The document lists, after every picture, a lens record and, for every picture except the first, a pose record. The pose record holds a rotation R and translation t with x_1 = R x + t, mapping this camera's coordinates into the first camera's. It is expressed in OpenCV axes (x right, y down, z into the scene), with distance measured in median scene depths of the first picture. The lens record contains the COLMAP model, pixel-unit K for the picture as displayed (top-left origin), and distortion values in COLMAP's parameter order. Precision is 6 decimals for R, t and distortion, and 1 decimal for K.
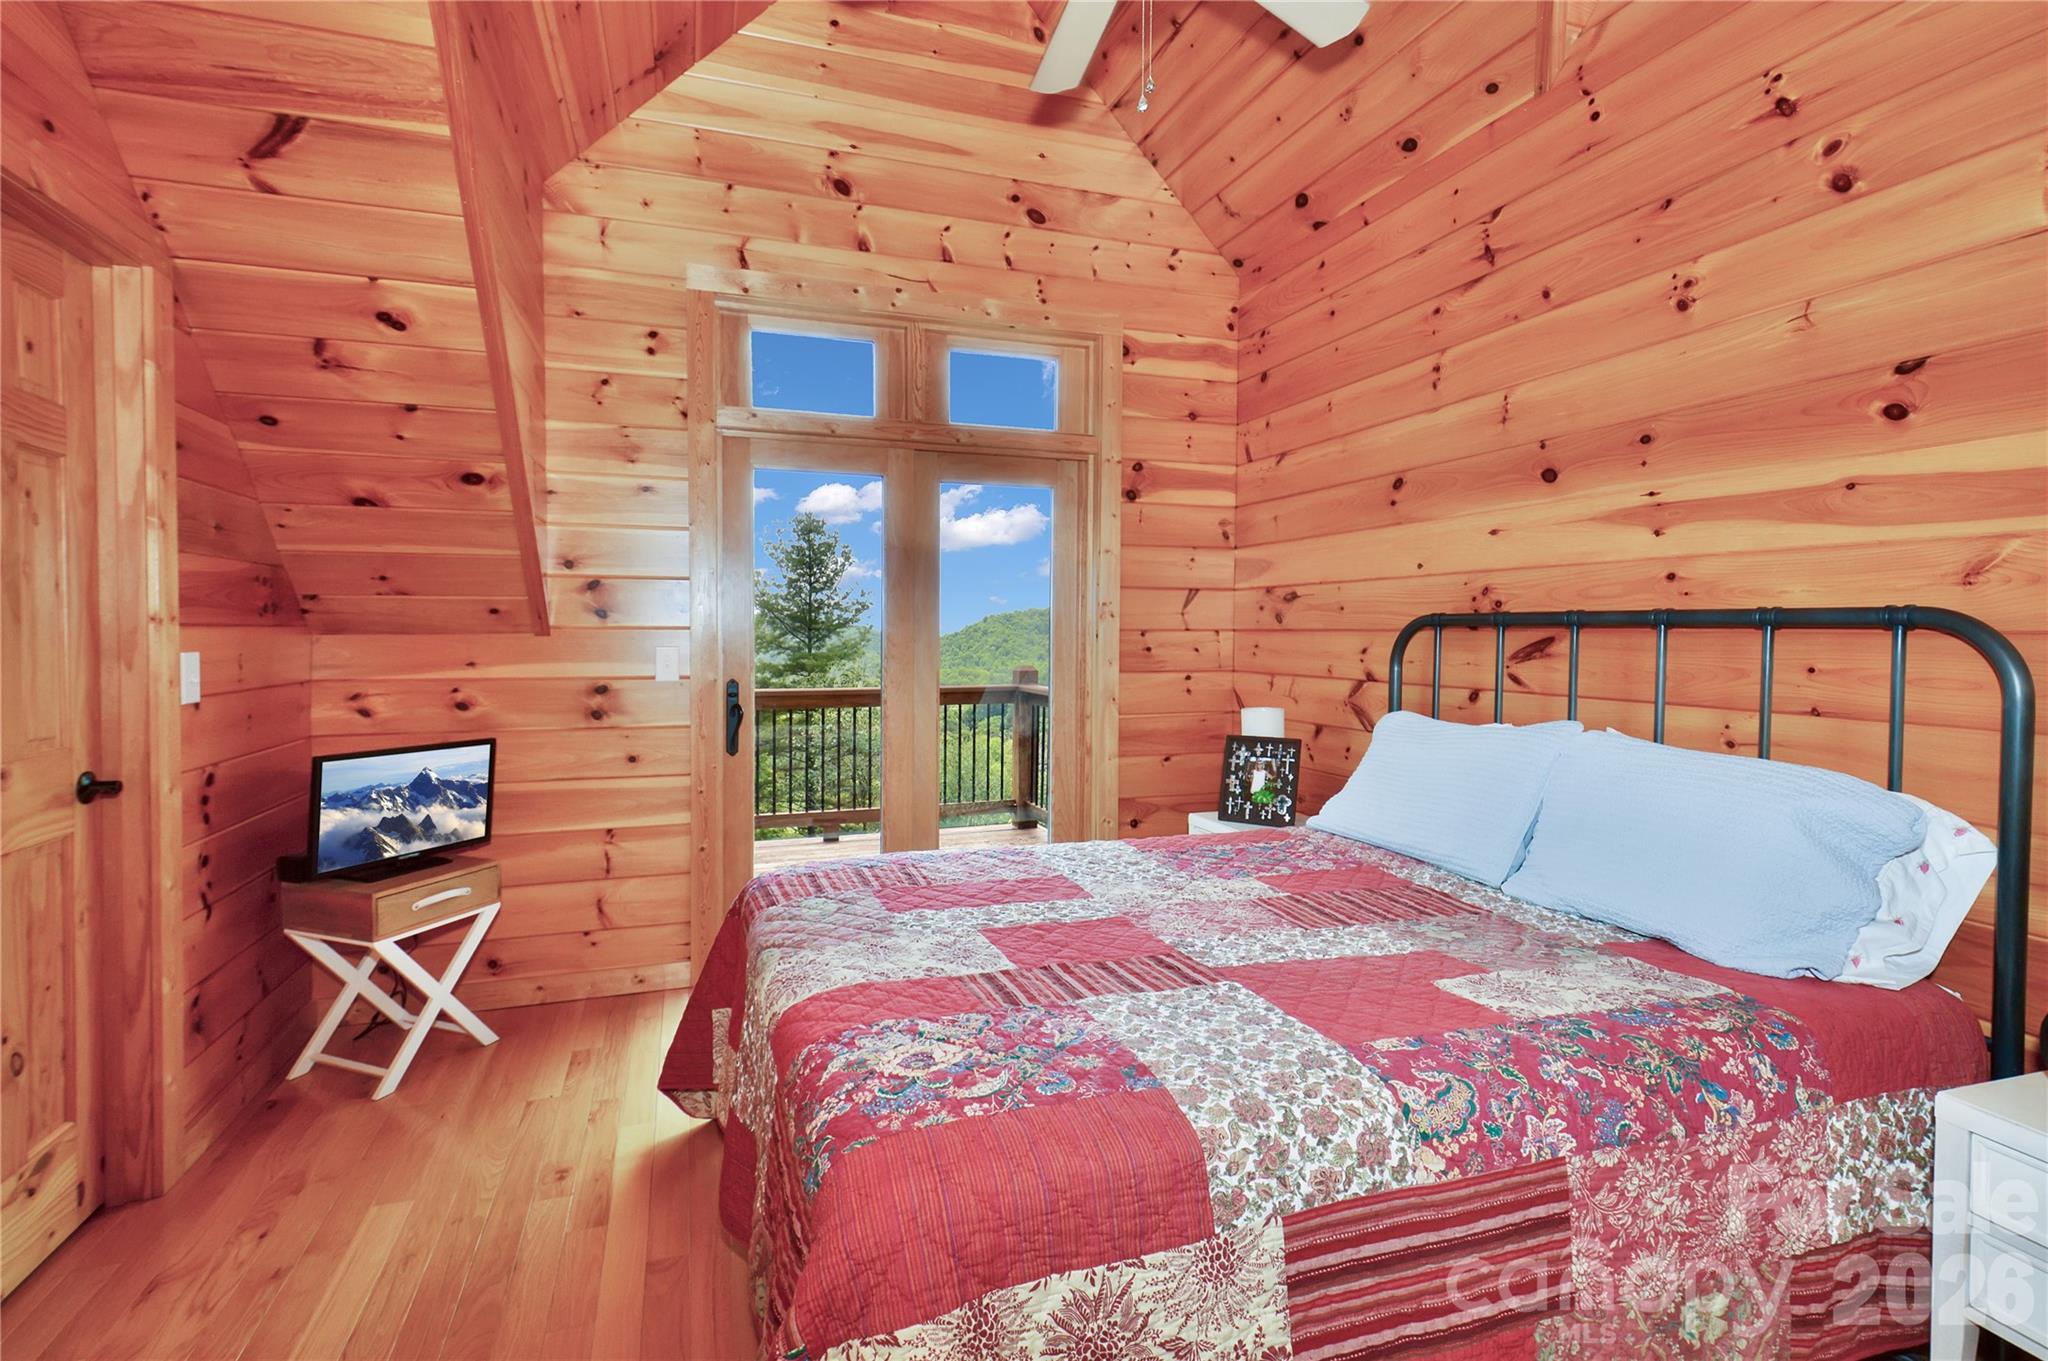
lens RADIAL K [[960.5, 0, 995.8], [0, 960.5, 694.3], [0, 0, 1]] dist [0.035487, -0.012291]
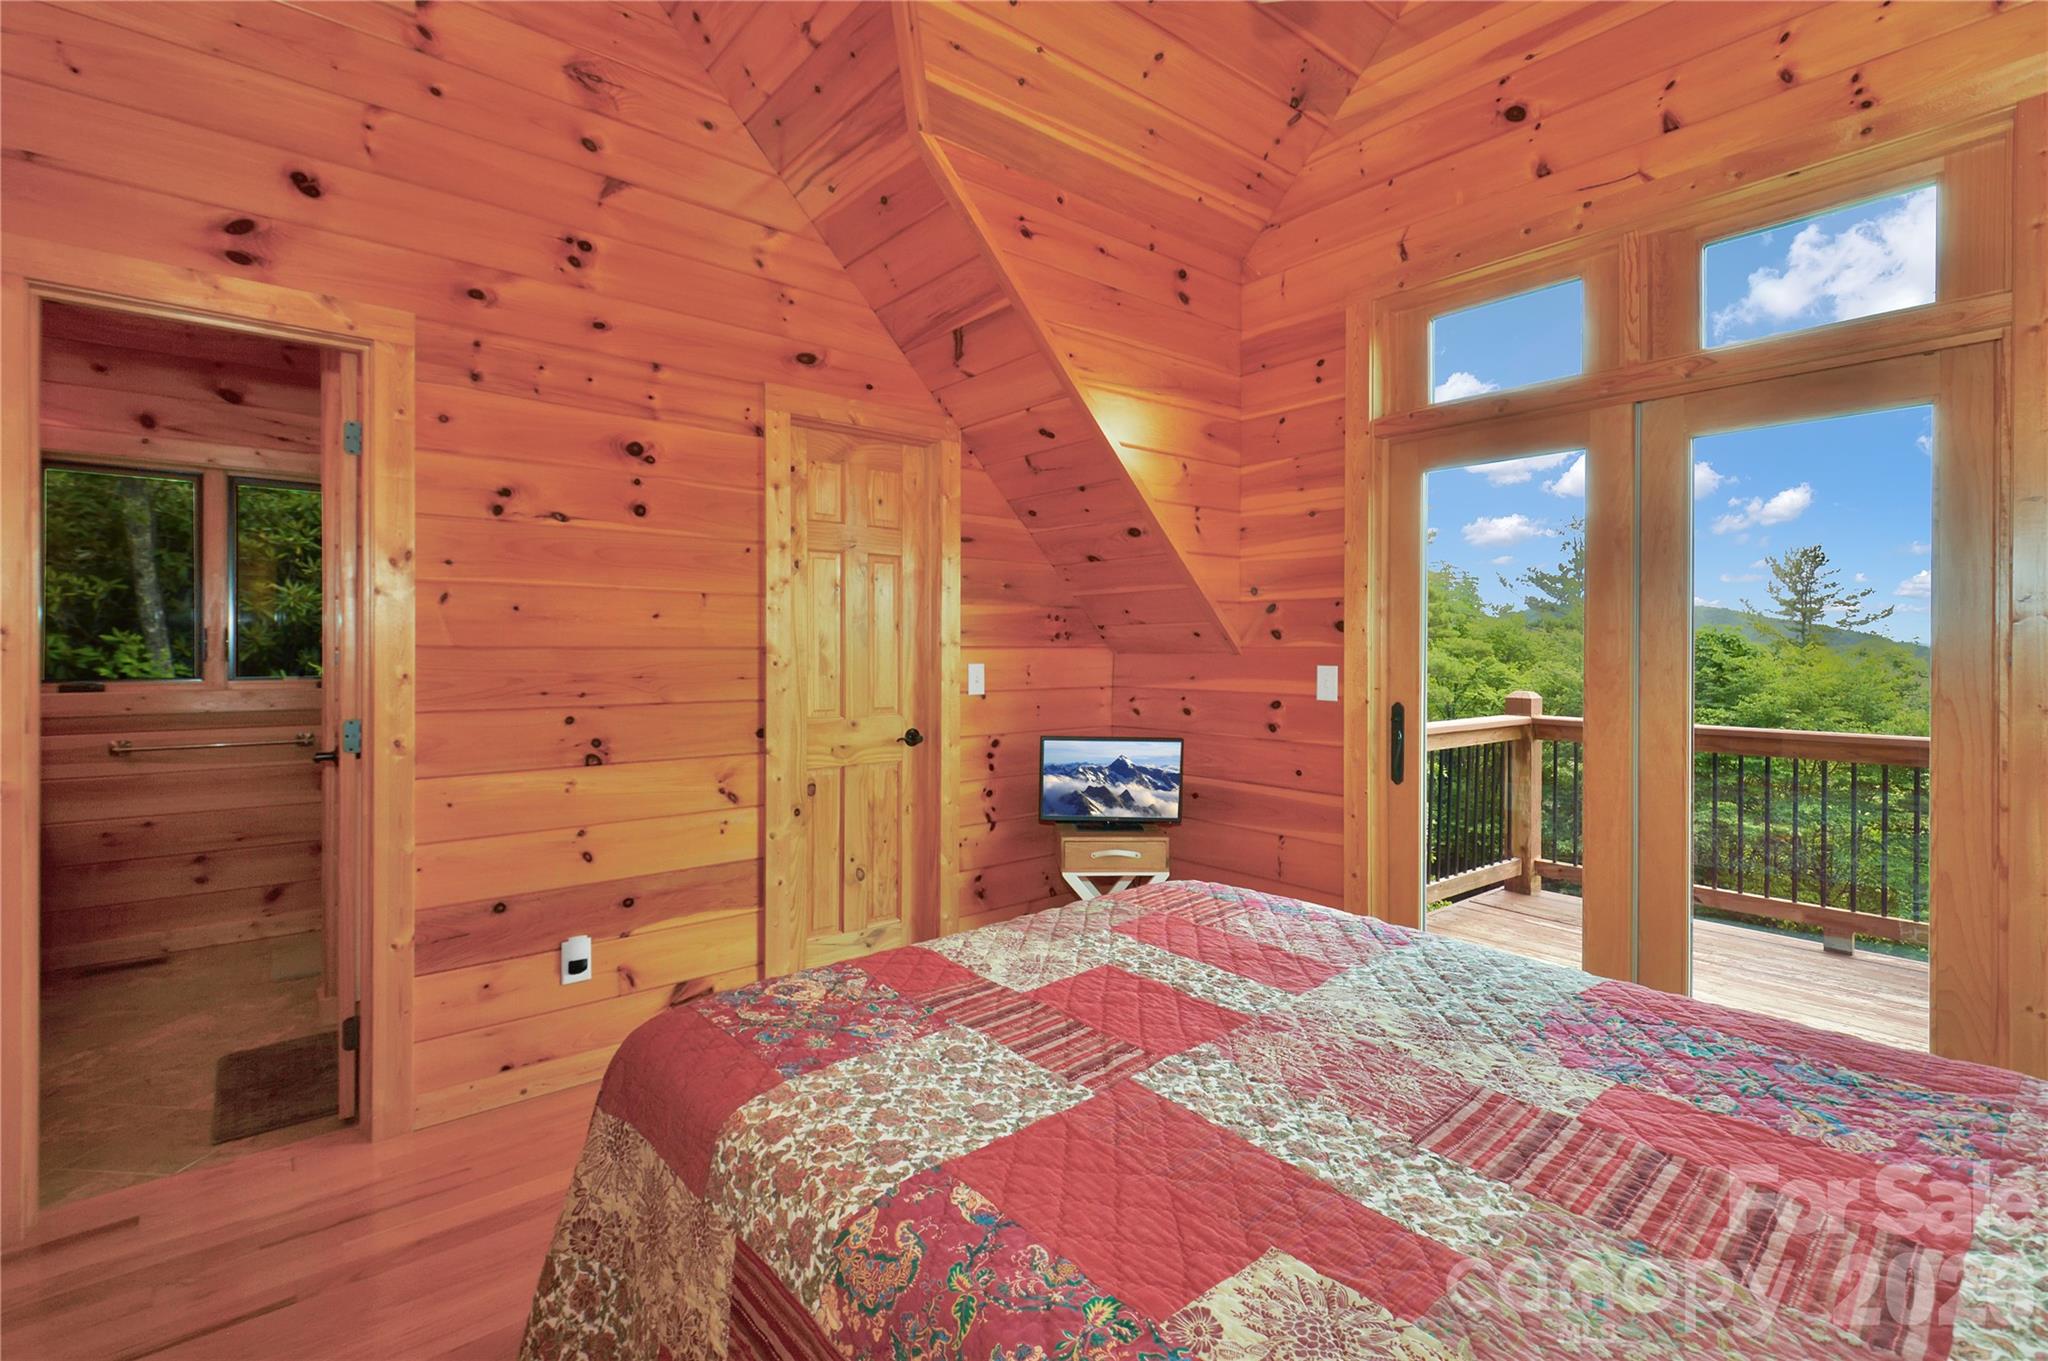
lens RADIAL K [[944.7, 0, 966.6], [0, 944.7, 680.0], [0, 0, 1]] dist [0.002437, -0.000006]
pose [[0.340909, 0.028923, -0.939651, 0.582773], [-0.061987, 0.998043, 0.008231, -0.023784], [0.938051, 0.055440, 0.342034, 0.393583]]
